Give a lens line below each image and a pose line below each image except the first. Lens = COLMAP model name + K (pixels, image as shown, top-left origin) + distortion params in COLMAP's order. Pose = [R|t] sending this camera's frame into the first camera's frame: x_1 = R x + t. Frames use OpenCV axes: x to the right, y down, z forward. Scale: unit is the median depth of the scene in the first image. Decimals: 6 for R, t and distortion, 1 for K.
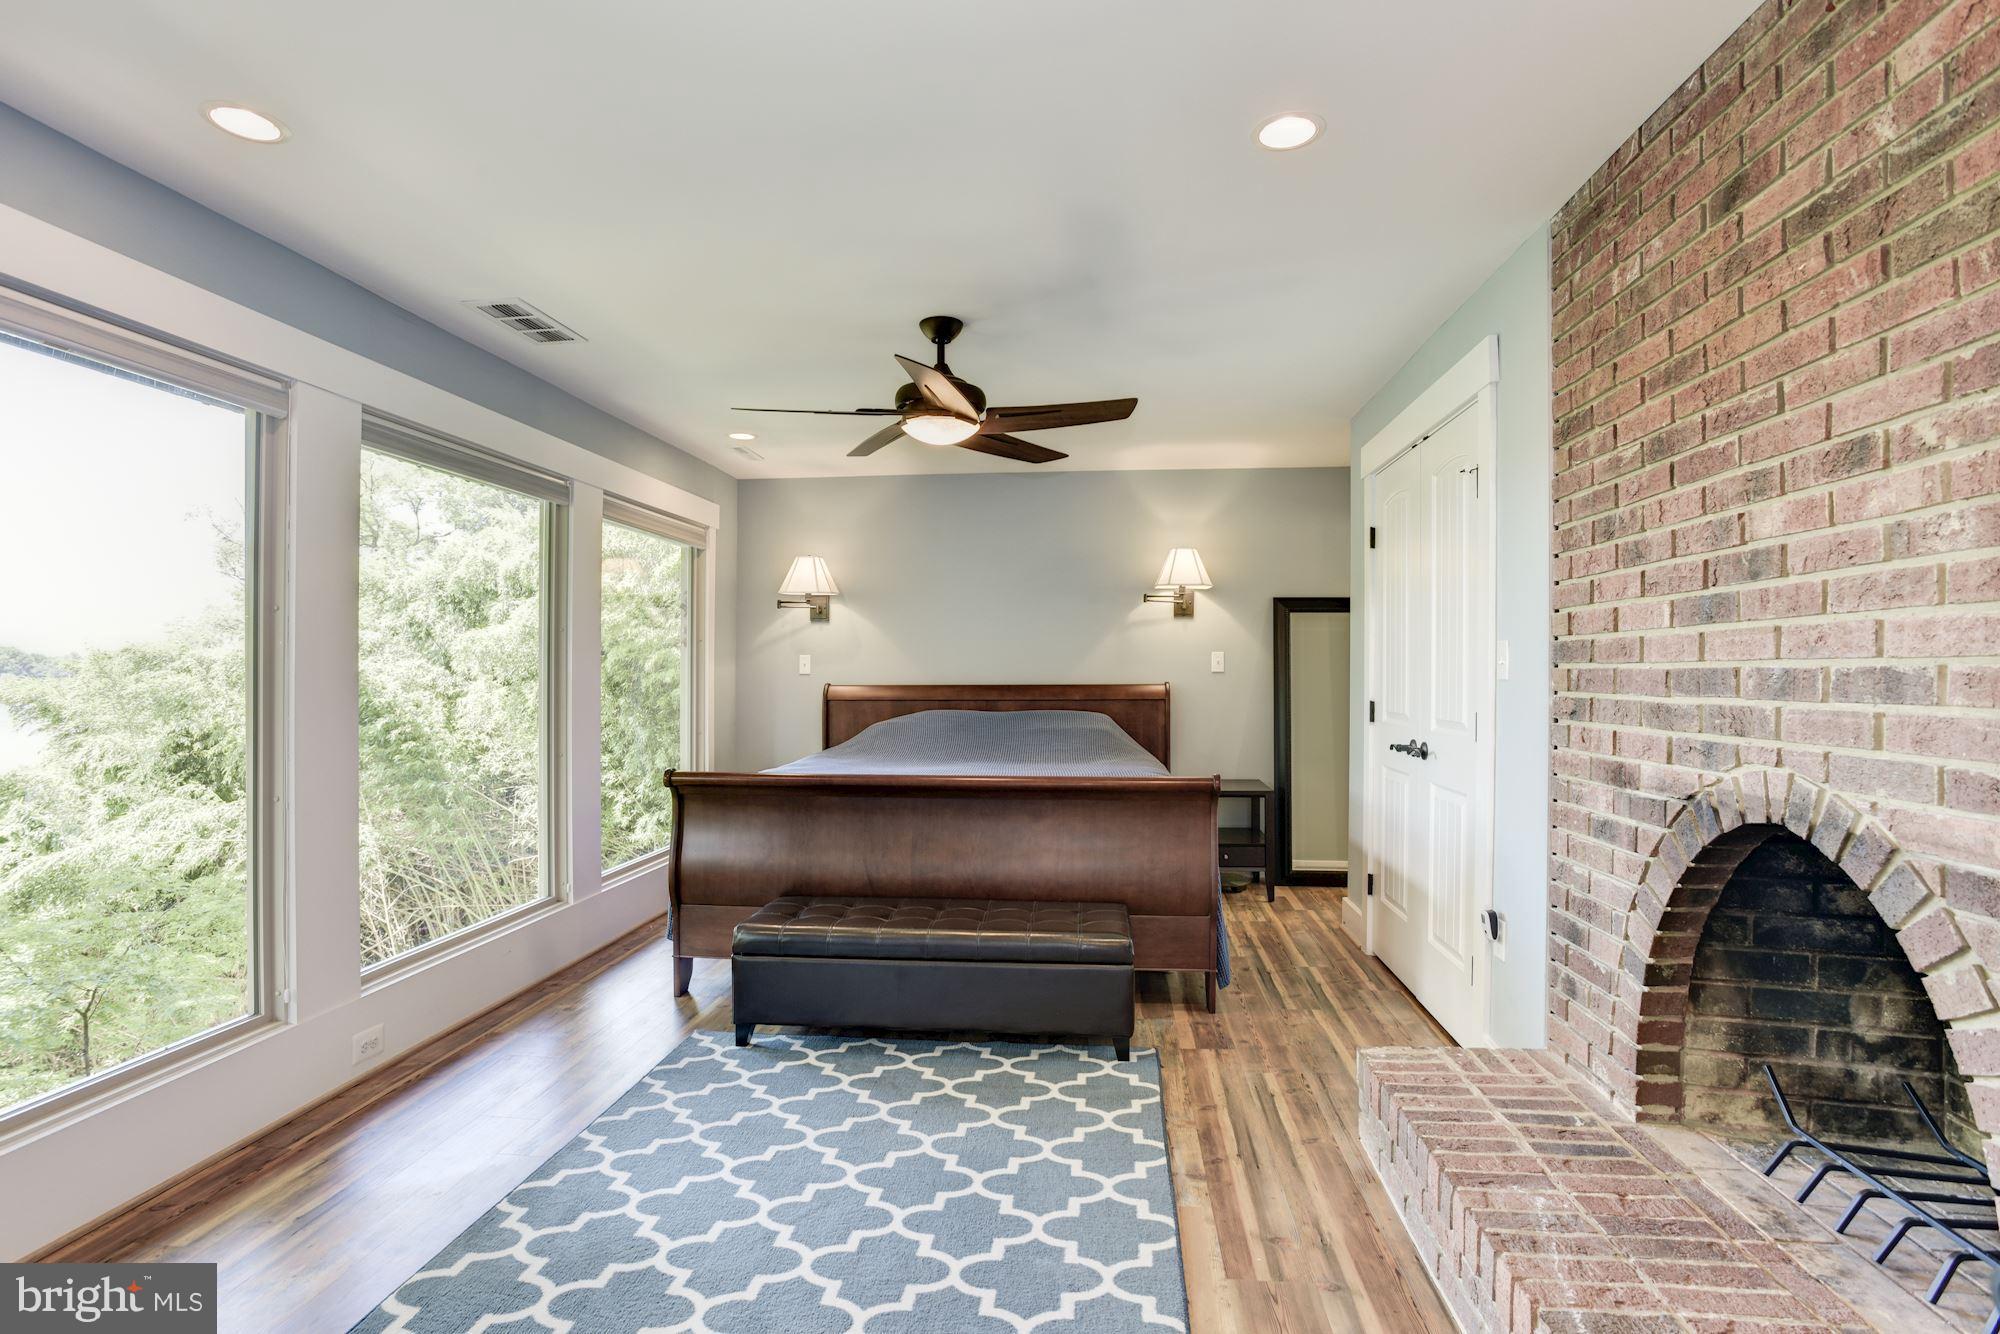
lens RADIAL K [[971.5, 0, 1001.5], [0, 971.5, 669.9], [0, 0, 1]] dist [-0.039738, 0.006368]
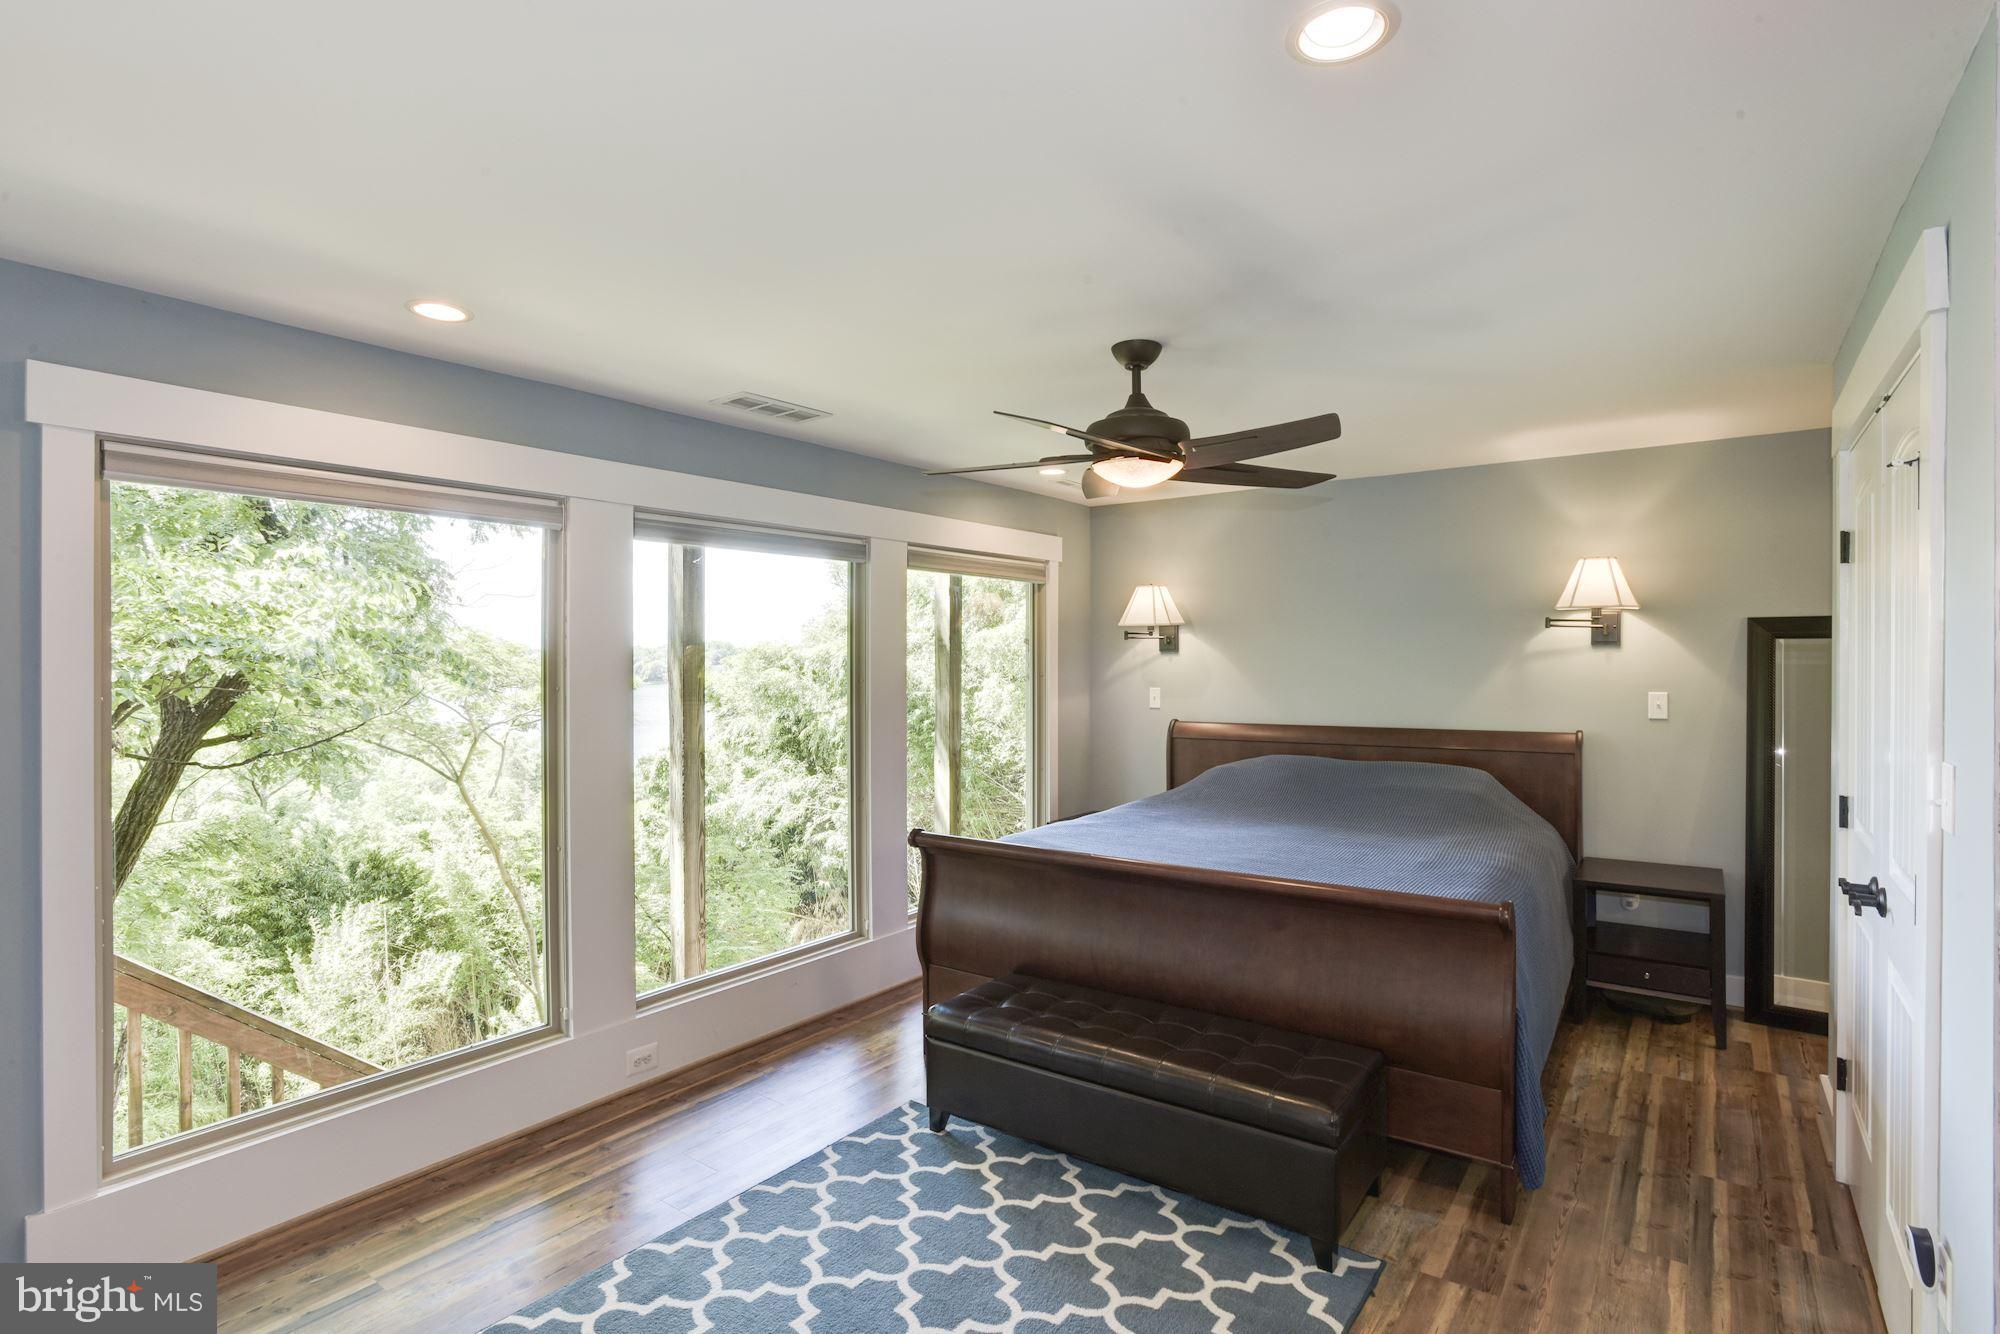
lens RADIAL K [[971.5, 0, 995.3], [0, 971.5, 662.2], [0, 0, 1]] dist [-0.039738, 0.006368]
pose [[0.861972, -0.003673, -0.506942, 0.168640], [0.006108, 0.999976, 0.003142, -0.051421], [0.506919, -0.005805, 0.861974, 0.121008]]
